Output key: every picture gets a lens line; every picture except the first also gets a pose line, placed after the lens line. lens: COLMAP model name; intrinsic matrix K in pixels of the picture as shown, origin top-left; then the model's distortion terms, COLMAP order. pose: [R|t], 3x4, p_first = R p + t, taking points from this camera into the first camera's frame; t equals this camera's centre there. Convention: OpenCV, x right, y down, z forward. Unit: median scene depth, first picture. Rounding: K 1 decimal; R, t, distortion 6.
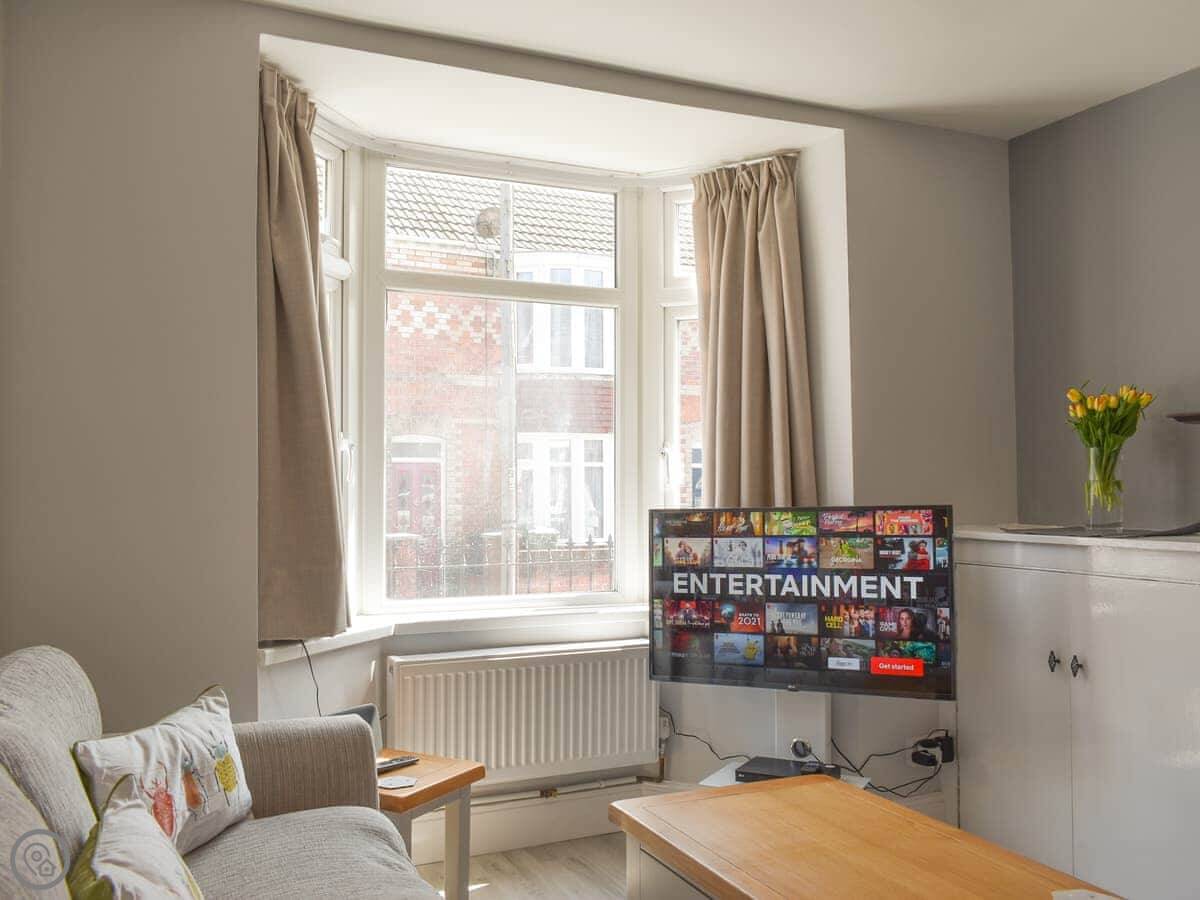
lens RADIAL K [[1022.4, 0, 600.0], [0, 1022.4, 450.0], [0, 0, 1]] dist [-0.012289, 0.014519]
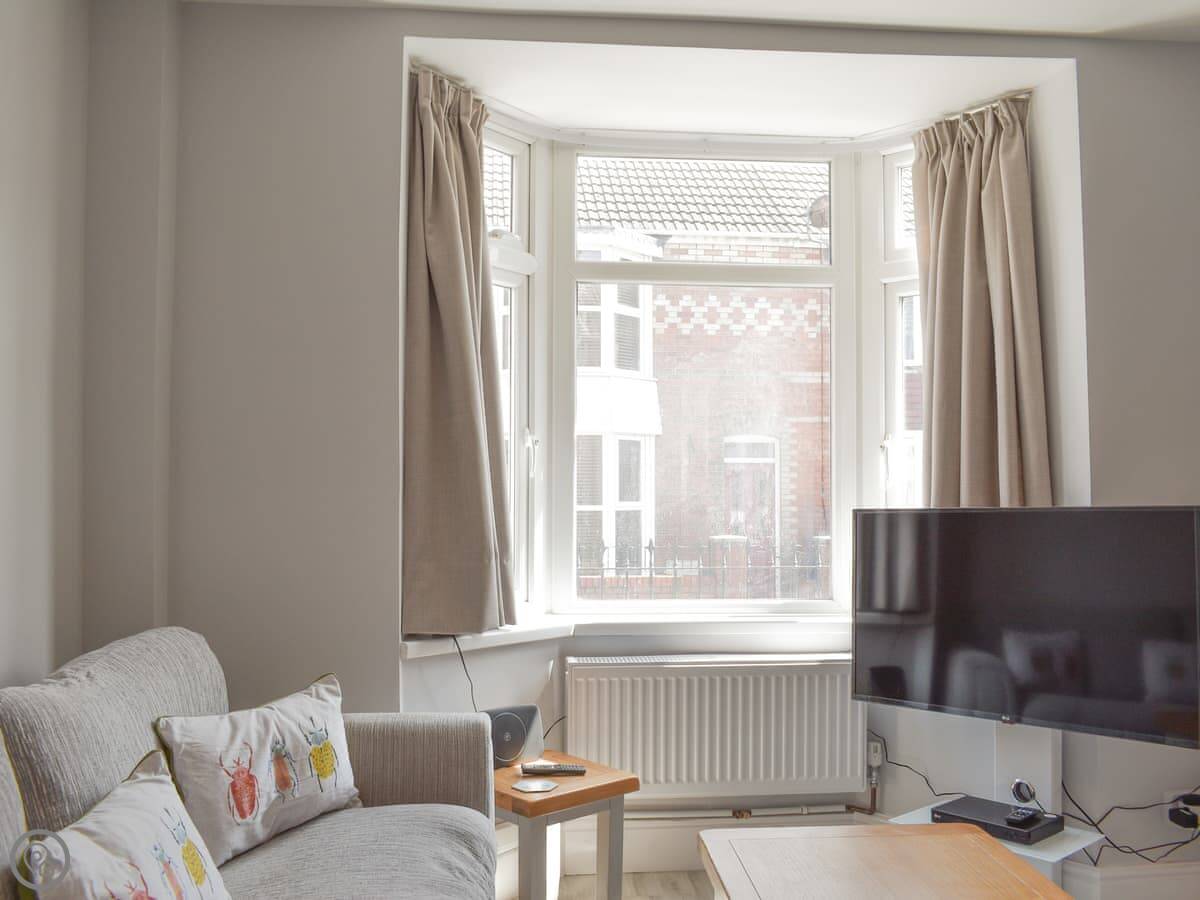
lens RADIAL K [[1050.0, 0, 600.0], [0, 1050.0, 450.0], [0, 0, 1]] dist [-0.024300, -0.001321]
pose [[0.943845, -0.008616, -0.330275, 0.147085], [0.008407, 0.999963, -0.002063, 0.006240], [0.330281, -0.000830, 0.943882, 0.060614]]
